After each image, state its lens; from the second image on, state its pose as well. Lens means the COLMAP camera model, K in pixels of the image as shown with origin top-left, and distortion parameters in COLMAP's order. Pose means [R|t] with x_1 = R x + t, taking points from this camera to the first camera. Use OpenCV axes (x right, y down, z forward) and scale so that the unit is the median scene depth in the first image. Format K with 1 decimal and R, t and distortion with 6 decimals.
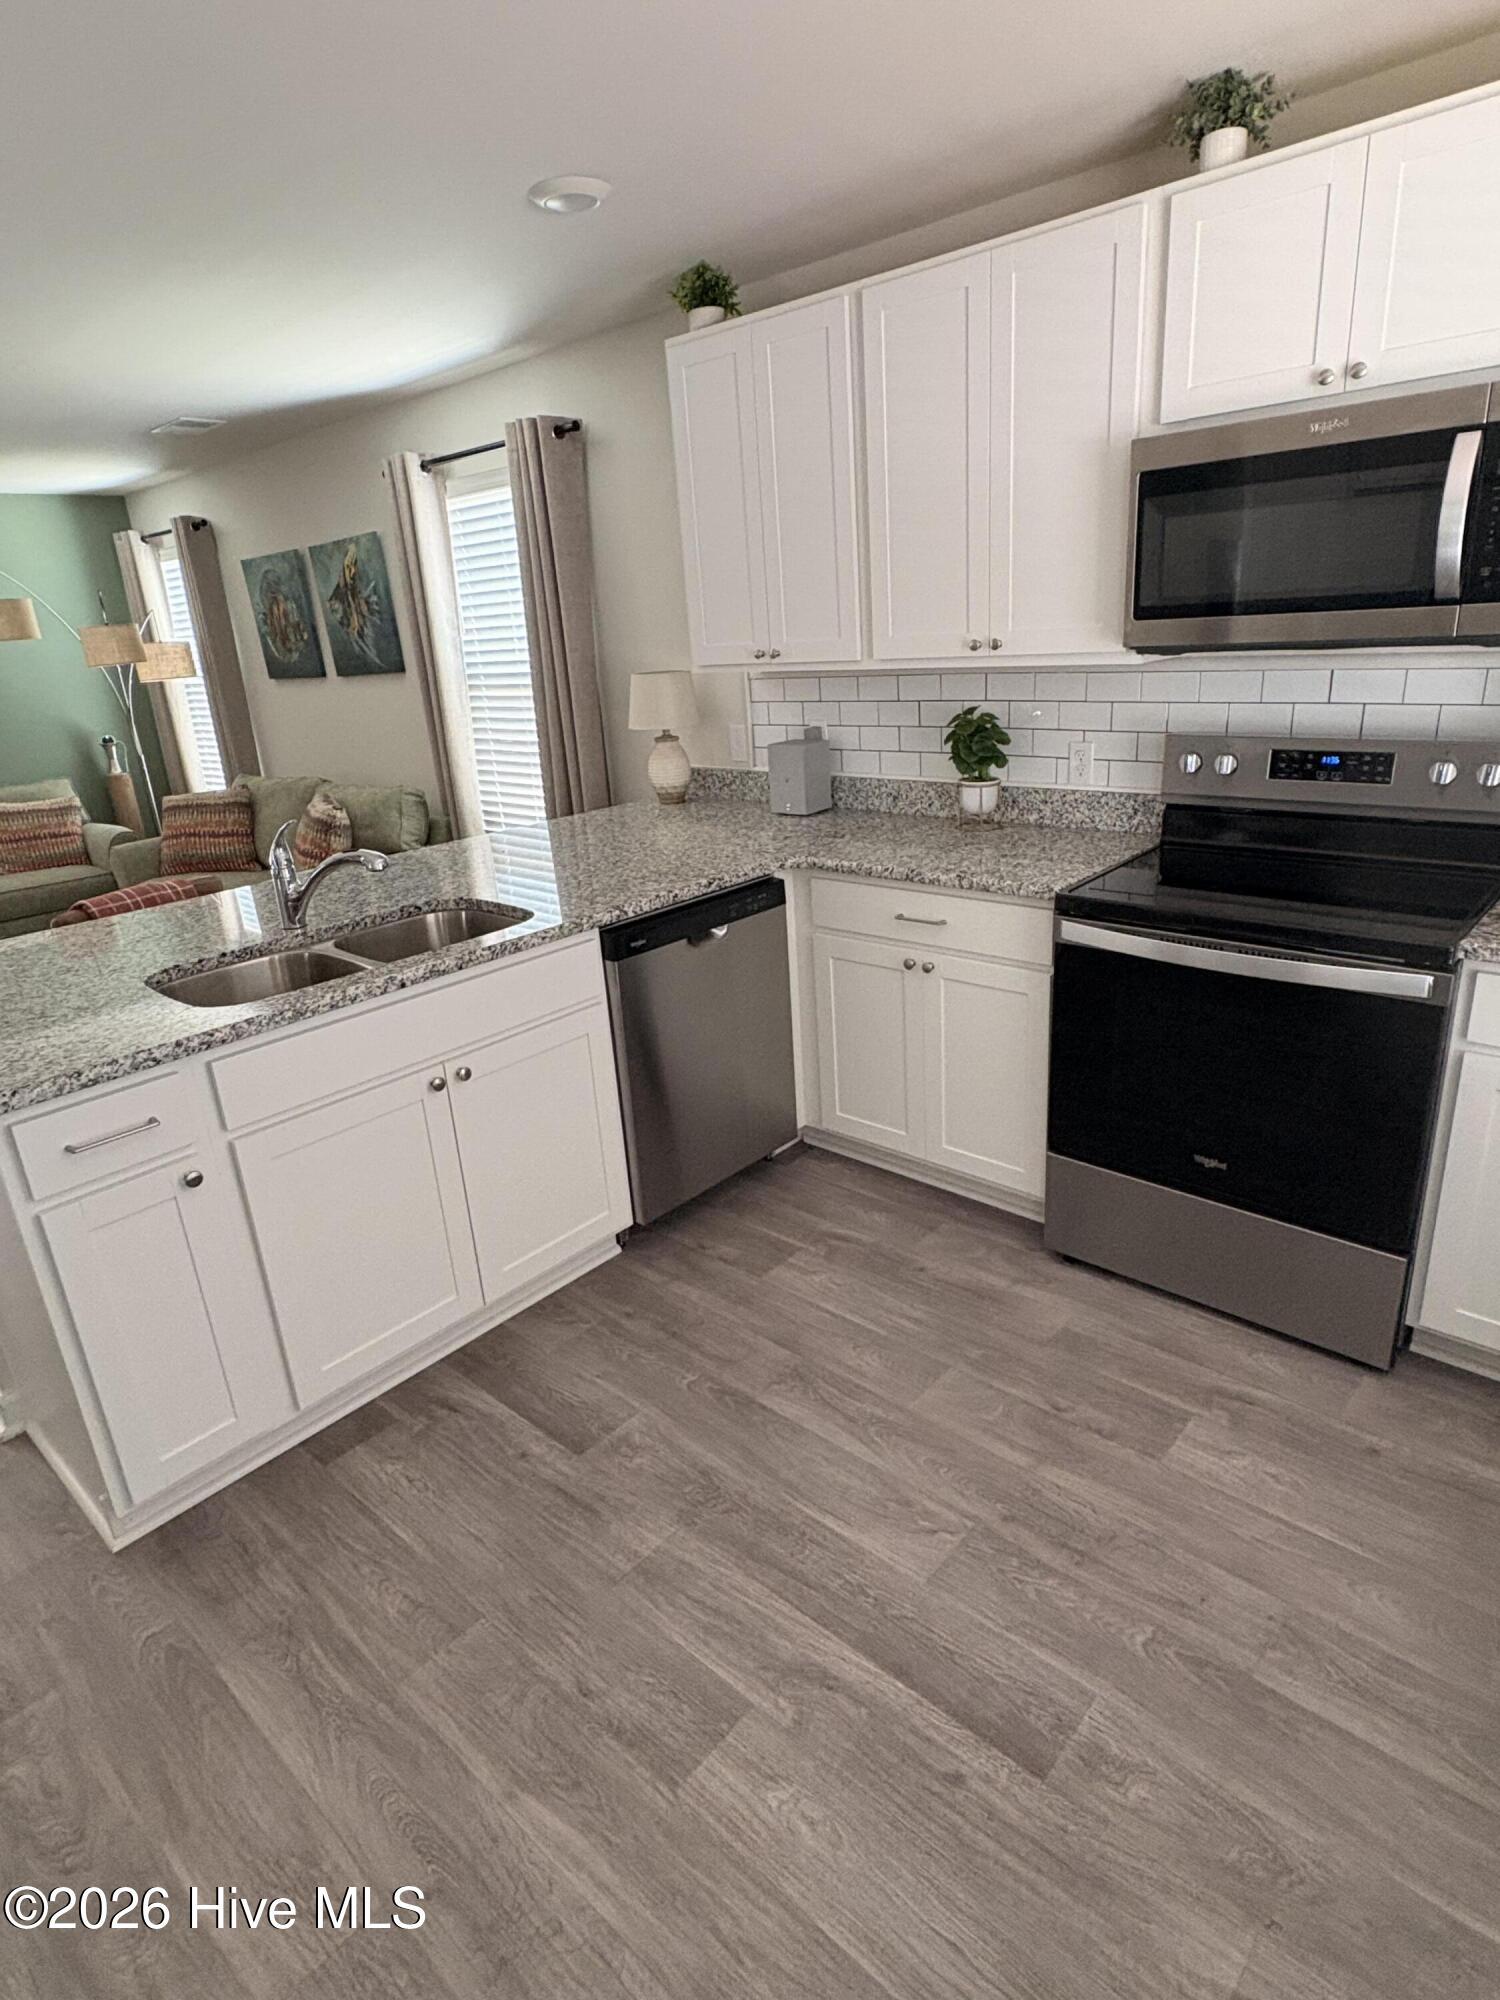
lens RADIAL K [[1087.4, 0, 745.1], [0, 1087.4, 995.8], [0, 0, 1]] dist [0.006087, 0.000253]
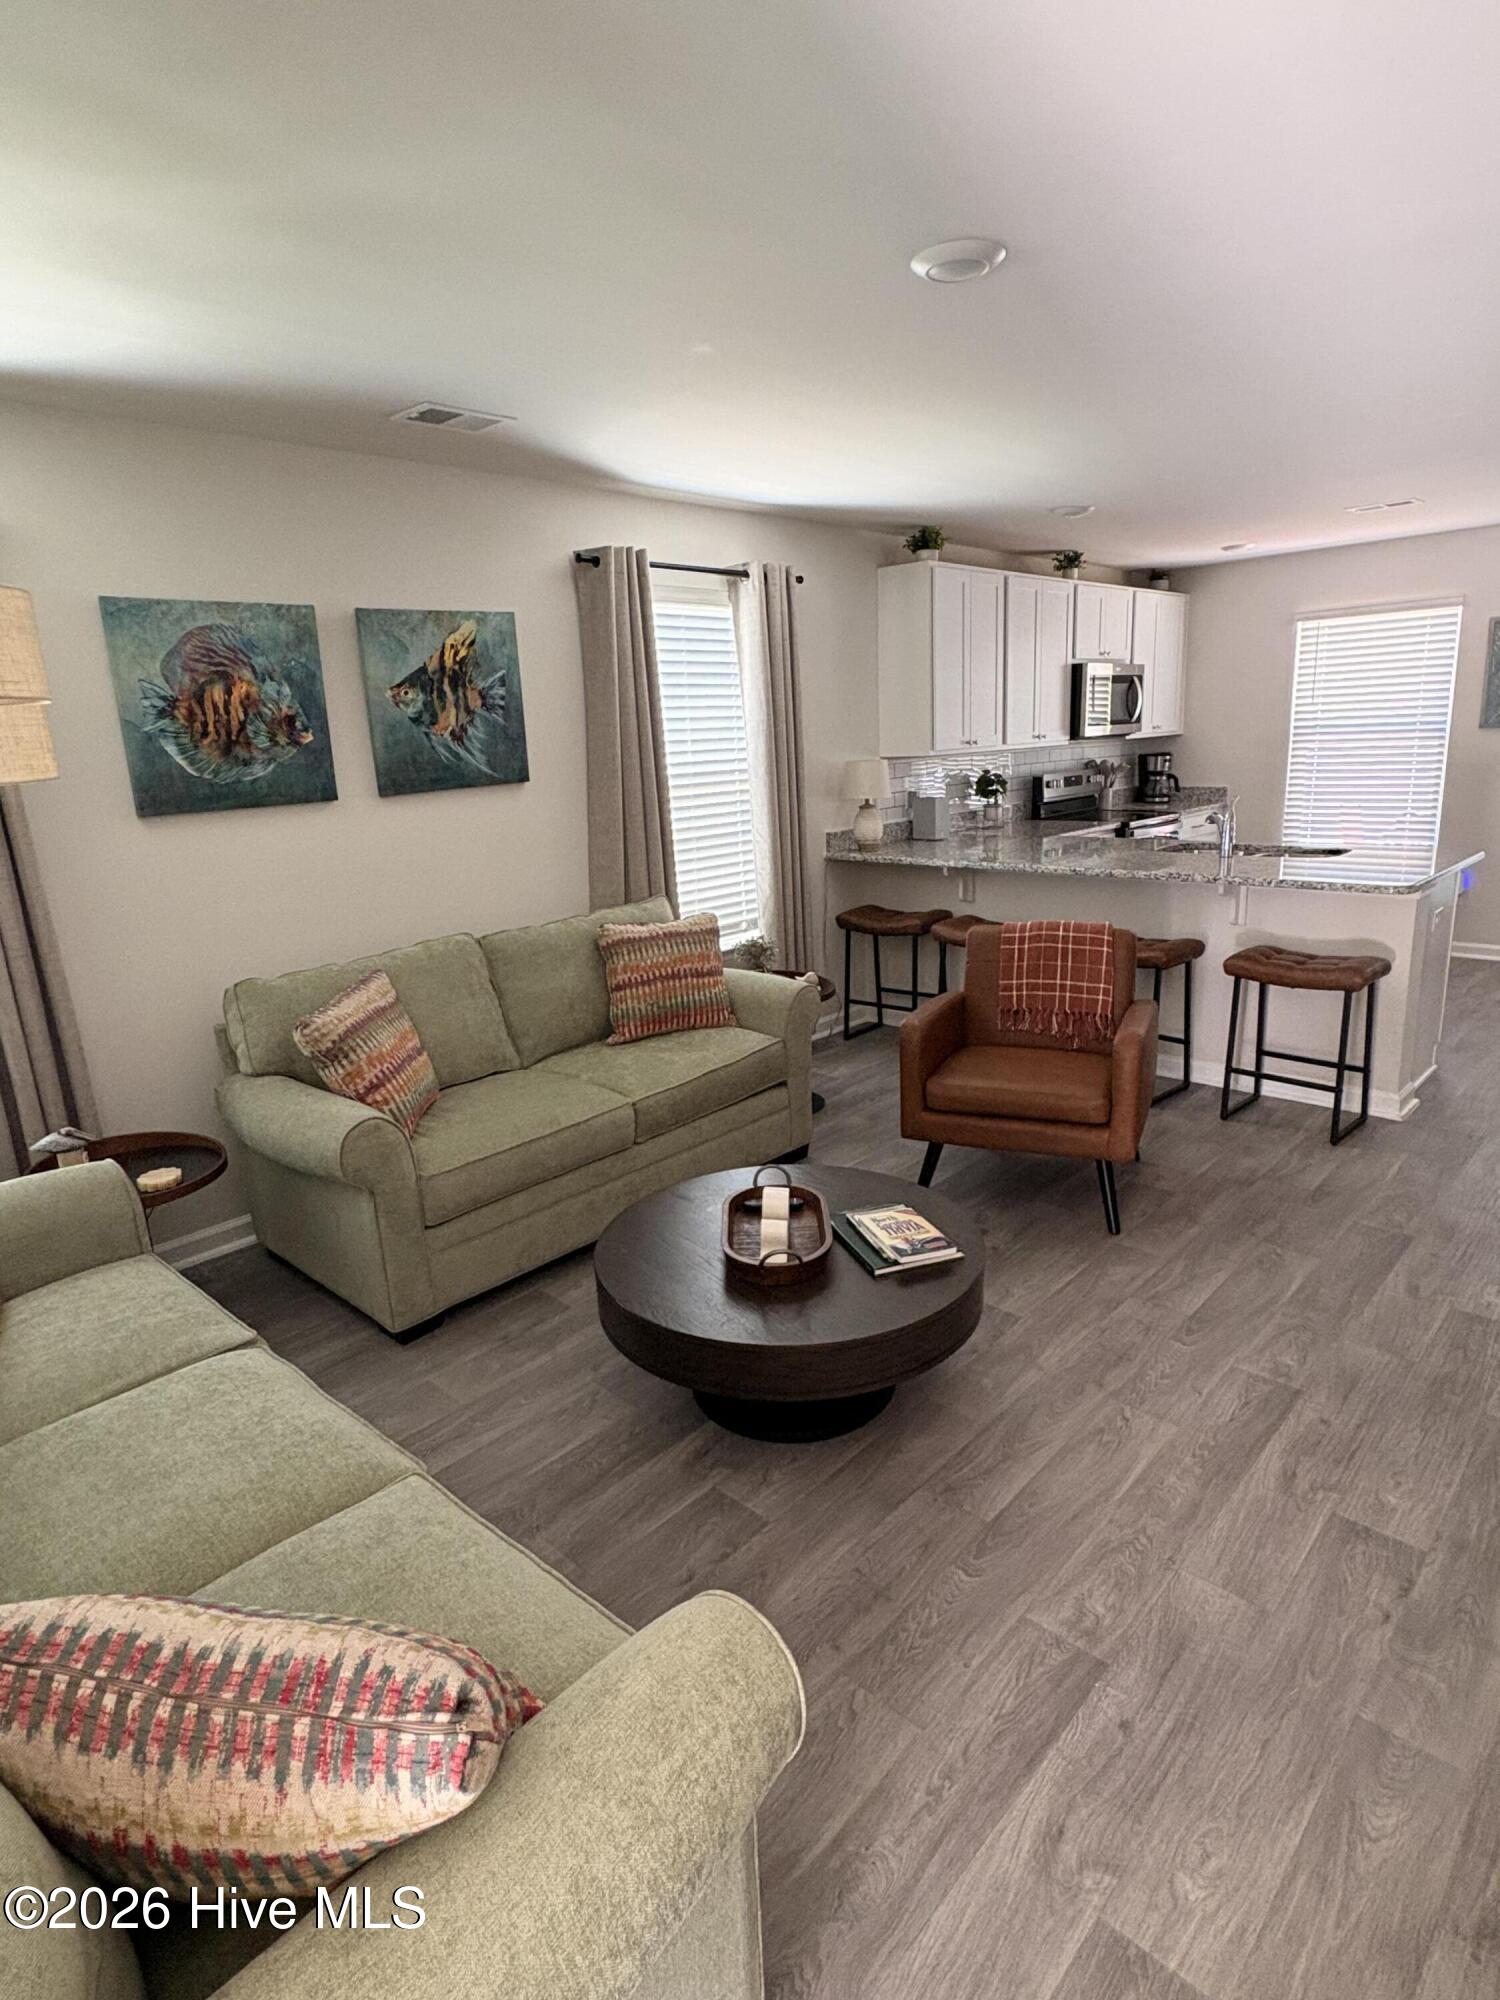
lens RADIAL K [[1087.4, 0, 742.6], [0, 1087.4, 1007.2], [0, 0, 1]] dist [0.006087, 0.000253]
pose [[0.028724, -0.184690, 0.982377, -1.117419], [0.370021, 0.914933, 0.161191, -0.209191], [-0.928579, 0.358870, 0.094619, 0.814457]]
